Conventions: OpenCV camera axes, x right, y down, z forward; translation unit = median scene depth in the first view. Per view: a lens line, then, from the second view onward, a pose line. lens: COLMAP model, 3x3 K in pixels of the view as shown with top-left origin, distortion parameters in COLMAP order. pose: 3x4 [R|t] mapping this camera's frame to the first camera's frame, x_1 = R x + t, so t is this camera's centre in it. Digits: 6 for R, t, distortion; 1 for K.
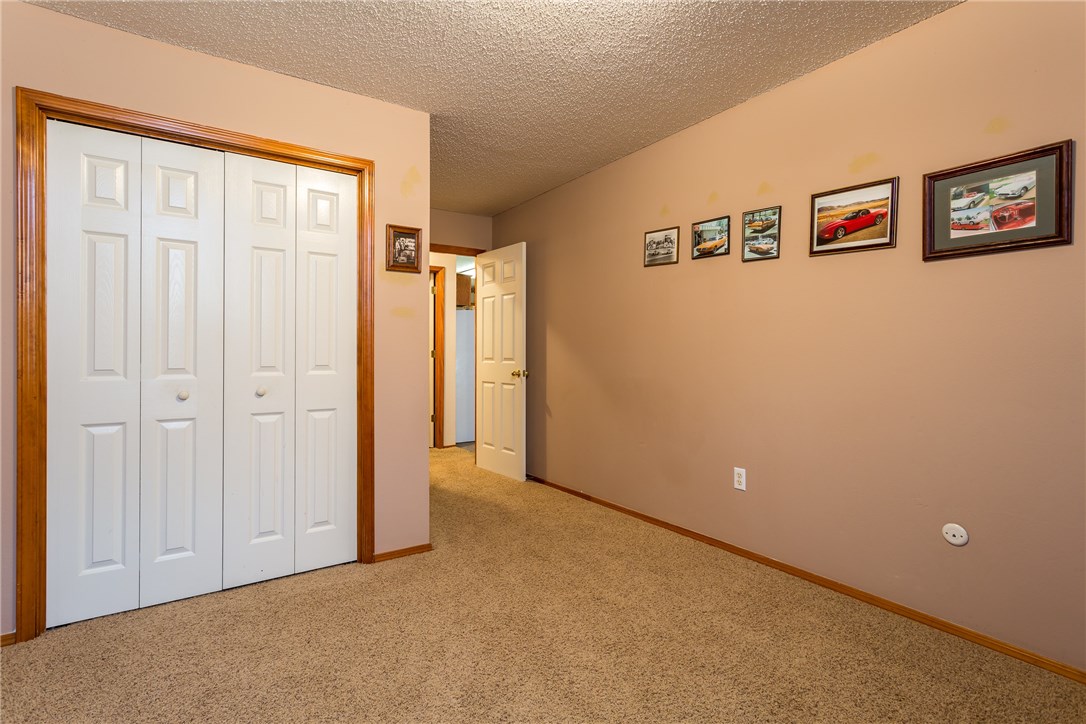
lens RADIAL K [[525.6, 0, 542.8], [0, 525.6, 362.6], [0, 0, 1]] dist [0.003582, 0.002531]
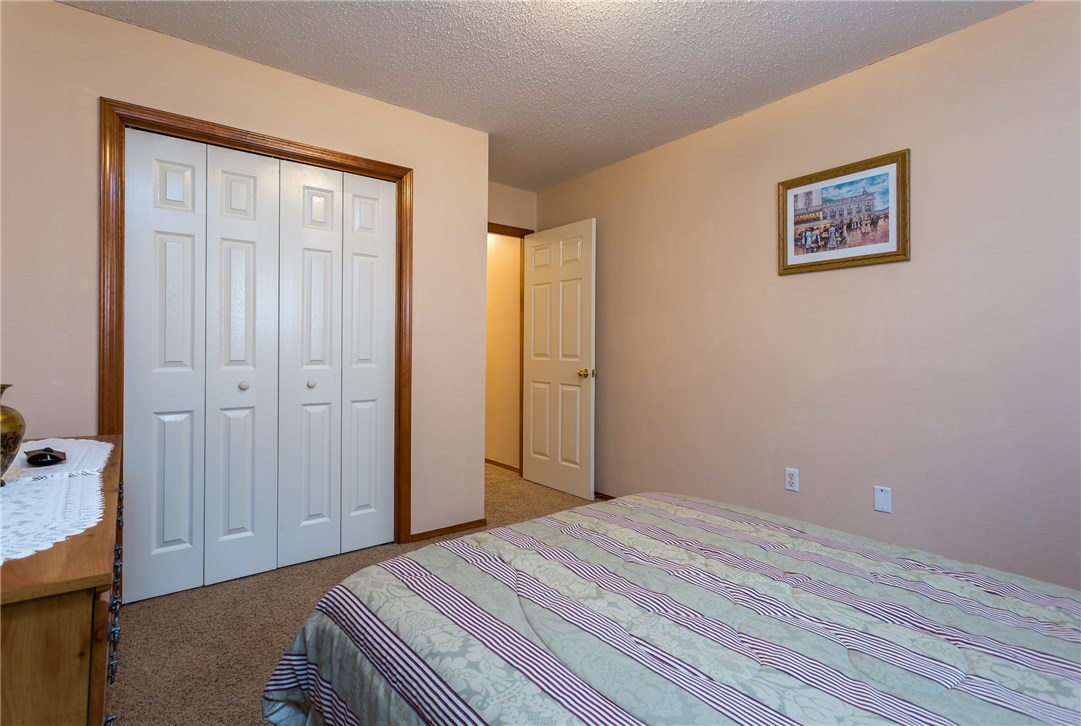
lens RADIAL K [[523.2, 0, 540.1], [0, 523.2, 357.6], [0, 0, 1]] dist [0.003582, 0.002531]
pose [[0.997982, 0.008997, 0.062862, -0.145166], [-0.008769, 0.999954, -0.003903, 0.003383], [-0.062894, 0.003343, 0.998015, -0.095891]]
